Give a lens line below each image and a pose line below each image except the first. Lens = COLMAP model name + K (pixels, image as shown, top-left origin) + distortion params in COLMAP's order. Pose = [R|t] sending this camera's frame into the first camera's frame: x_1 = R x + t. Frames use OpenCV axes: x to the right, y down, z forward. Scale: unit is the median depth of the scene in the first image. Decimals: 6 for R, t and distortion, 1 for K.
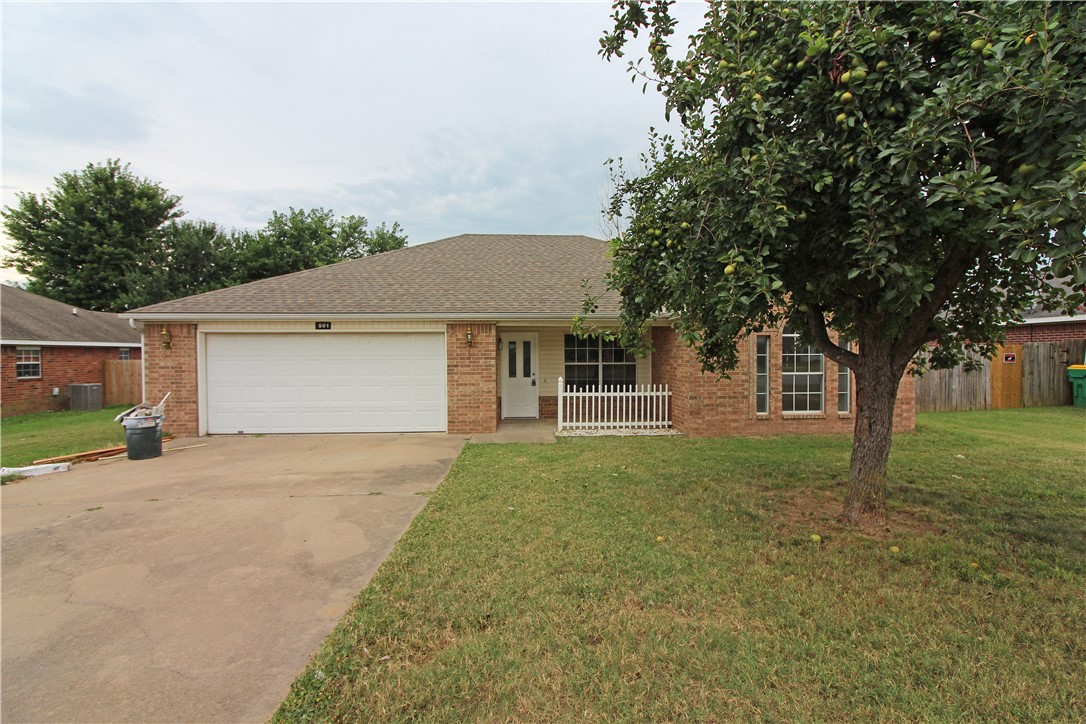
lens RADIAL K [[502.7, 0, 543.5], [0, 502.7, 361.7], [0, 0, 1]] dist [-0.008405, -0.004832]
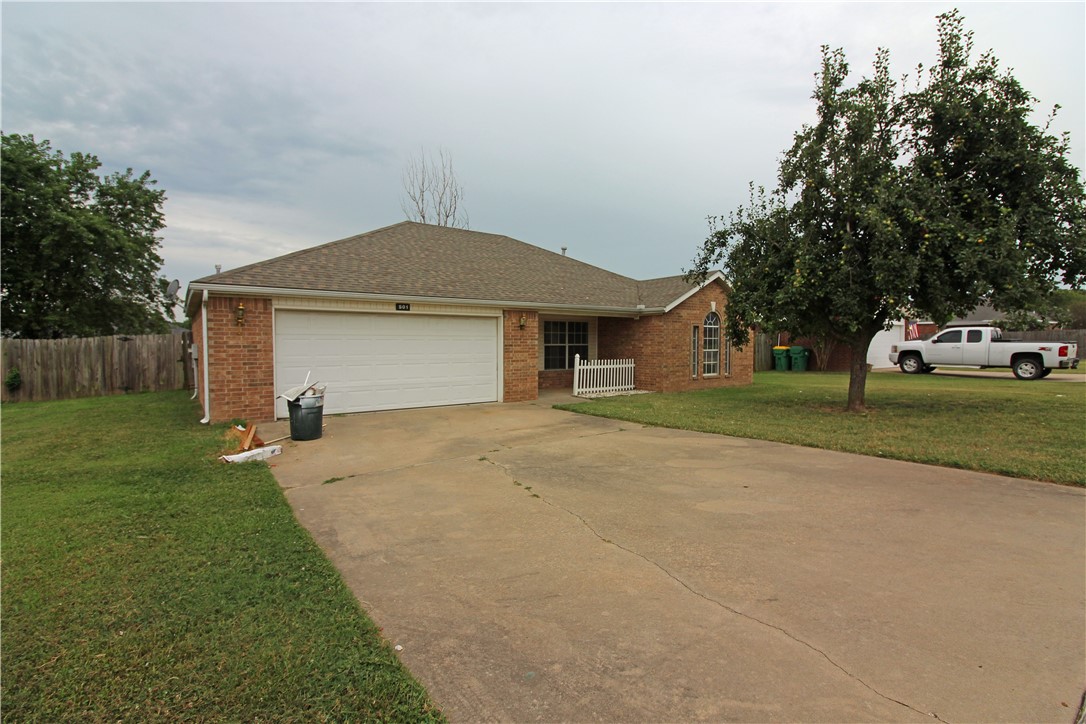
lens RADIAL K [[502.7, 0, 540.2], [0, 502.7, 362.9], [0, 0, 1]] dist [-0.008405, -0.004832]
pose [[0.837105, -0.017012, 0.546778, -0.775768], [0.000474, 0.999538, 0.030374, 0.013780], [-0.547043, -0.025167, 0.836726, -0.046144]]
